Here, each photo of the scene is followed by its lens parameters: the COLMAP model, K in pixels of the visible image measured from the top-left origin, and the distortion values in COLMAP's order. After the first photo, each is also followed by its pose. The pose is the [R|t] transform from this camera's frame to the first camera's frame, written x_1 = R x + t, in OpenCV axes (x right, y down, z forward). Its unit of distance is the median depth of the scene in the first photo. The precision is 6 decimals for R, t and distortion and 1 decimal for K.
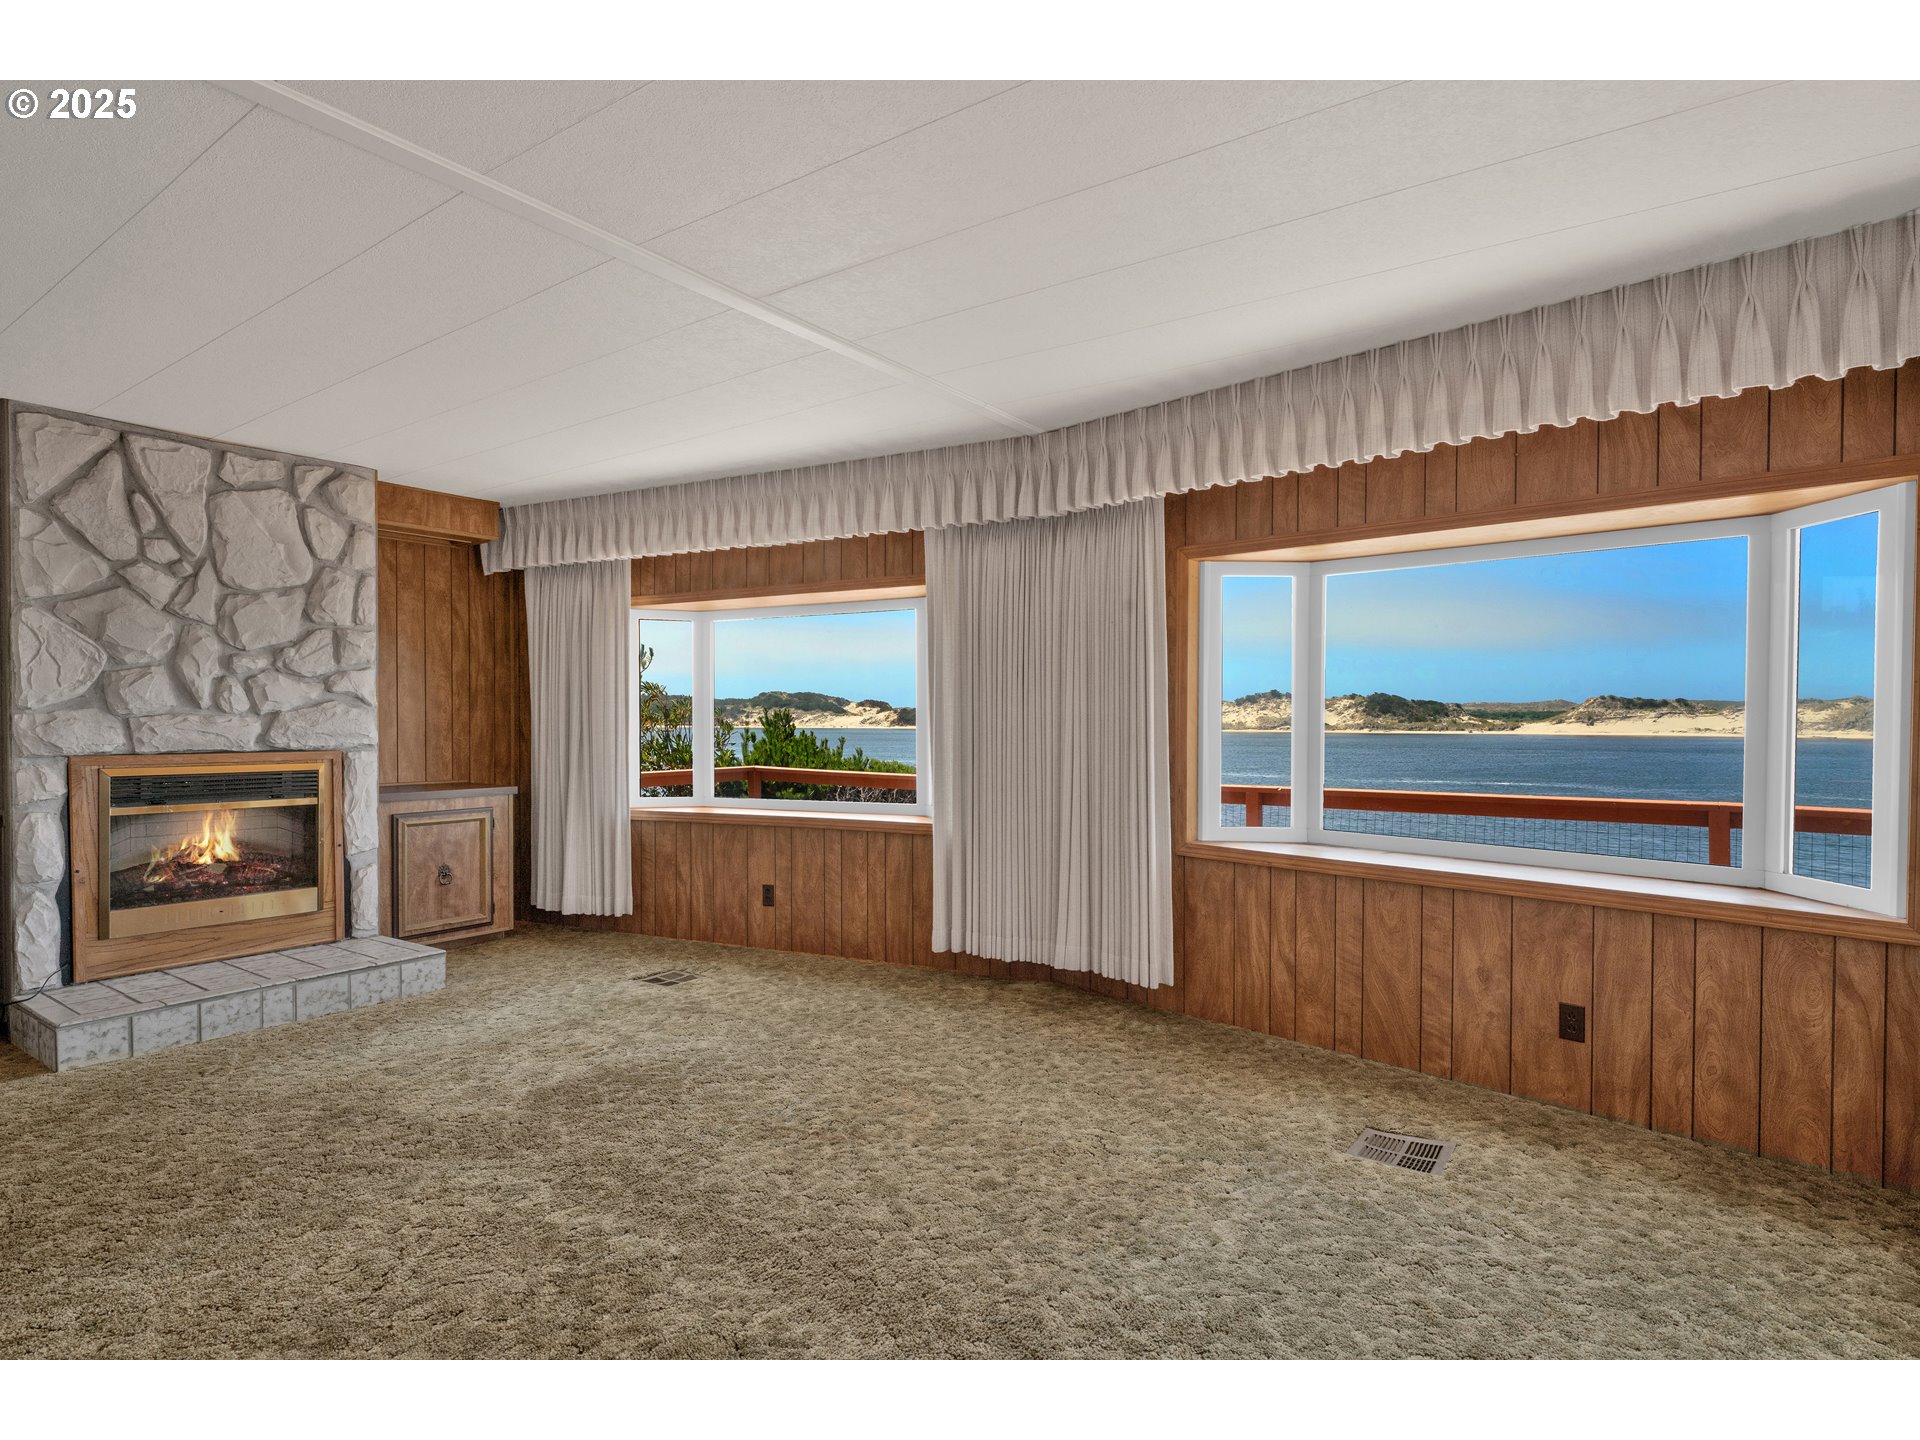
lens RADIAL K [[1013.4, 0, 949.8], [0, 1013.4, 729.4], [0, 0, 1]] dist [-0.001293, 0.000750]
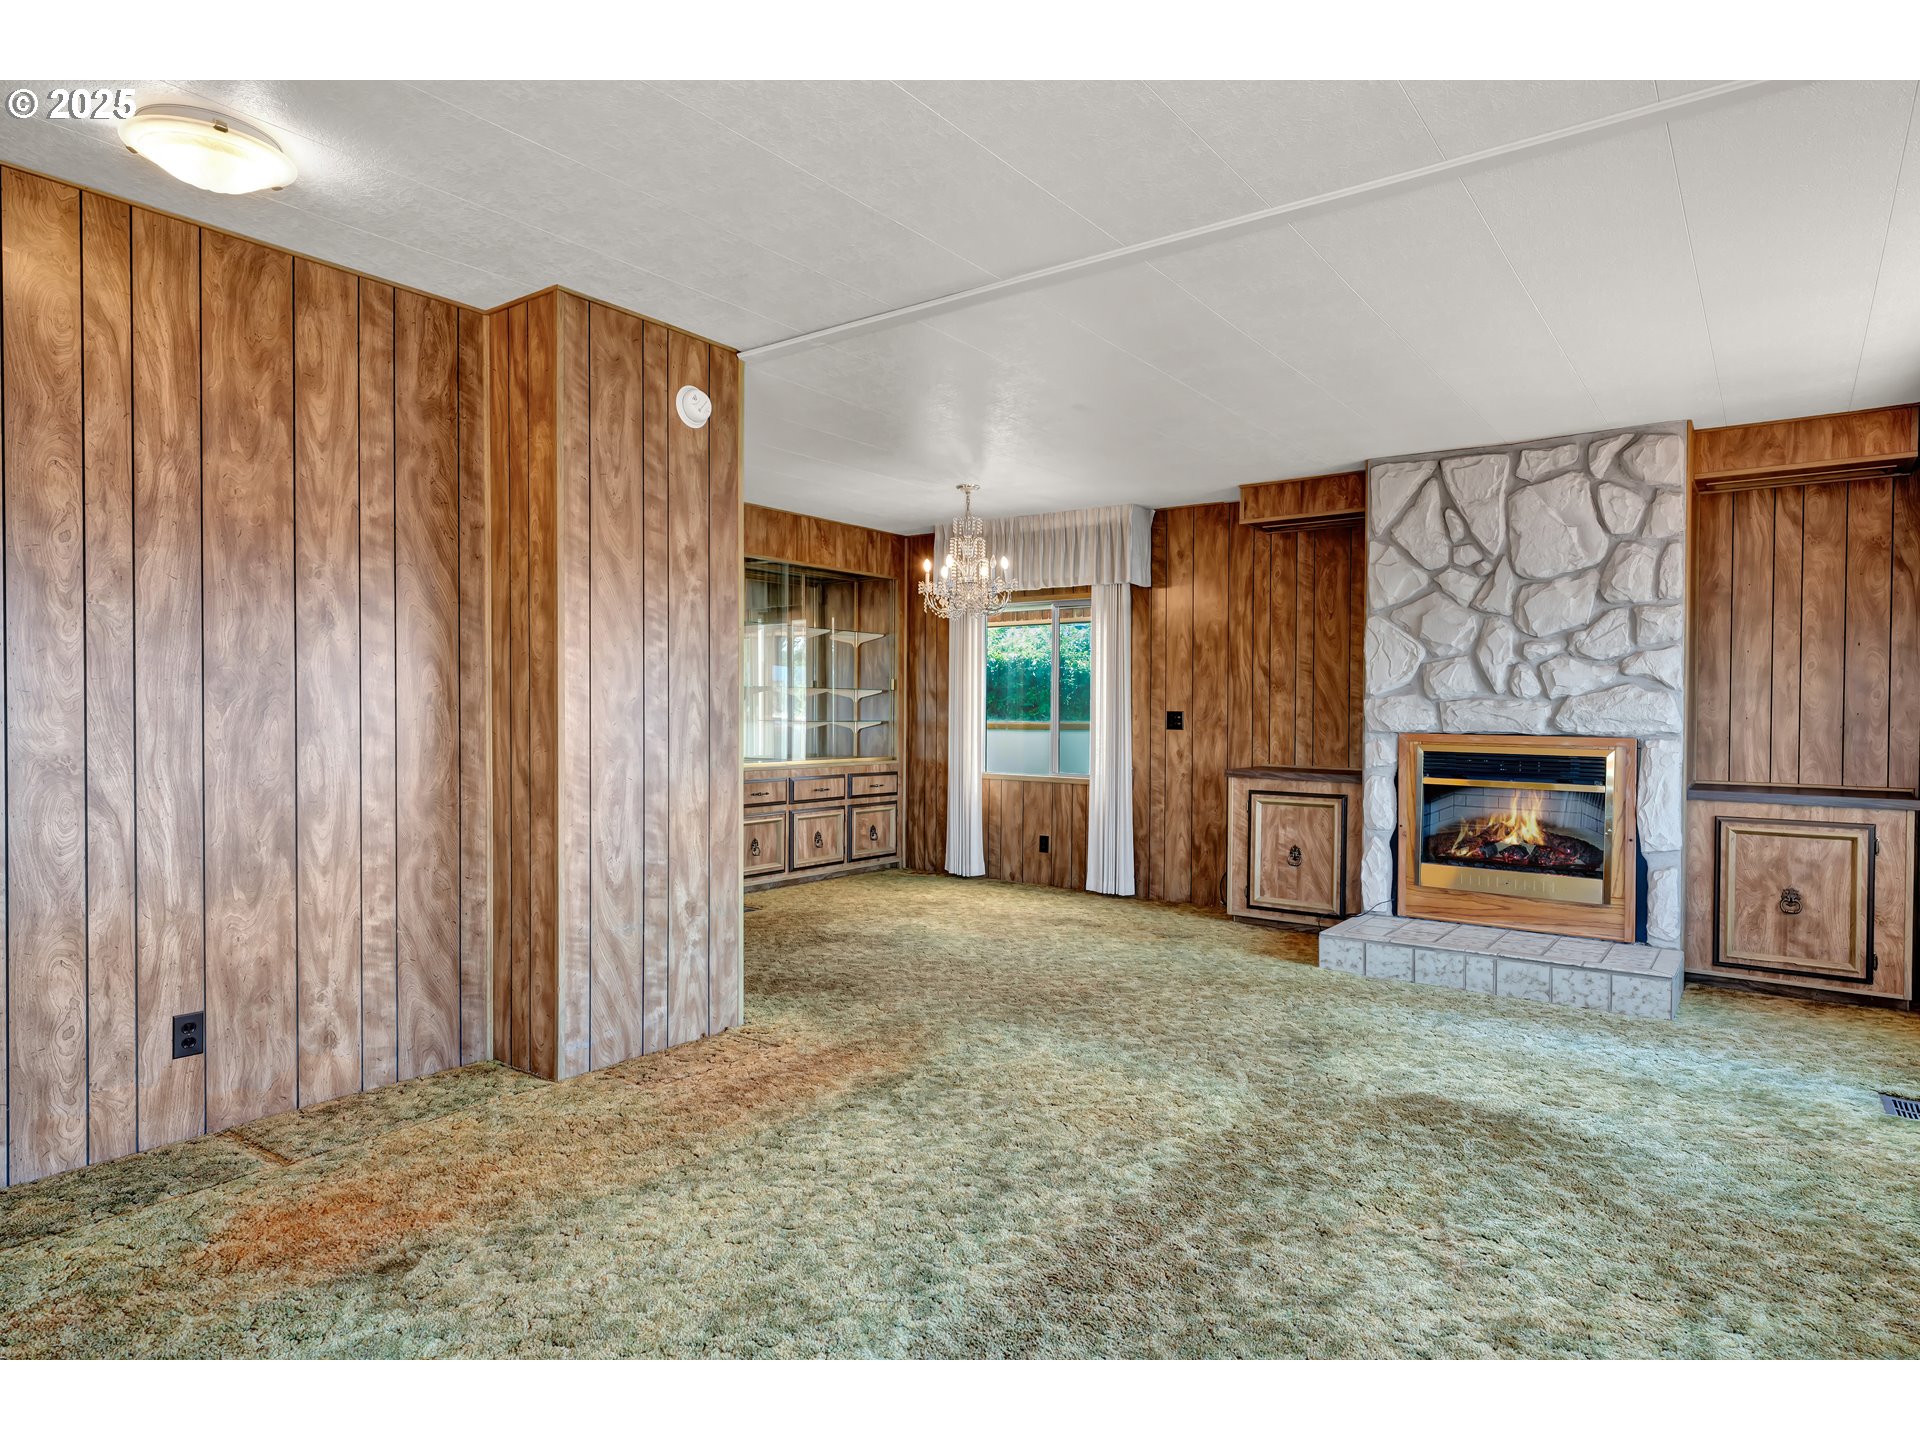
lens RADIAL K [[1121.8, 0, 958.9], [0, 1121.8, 732.8], [0, 0, 1]] dist [0.010014, 0.000606]
pose [[-0.020232, 0.021761, -0.999558, 0.481168], [-0.018378, 0.999586, 0.022133, 0.005253], [0.999626, 0.018818, -0.019824, 0.444222]]
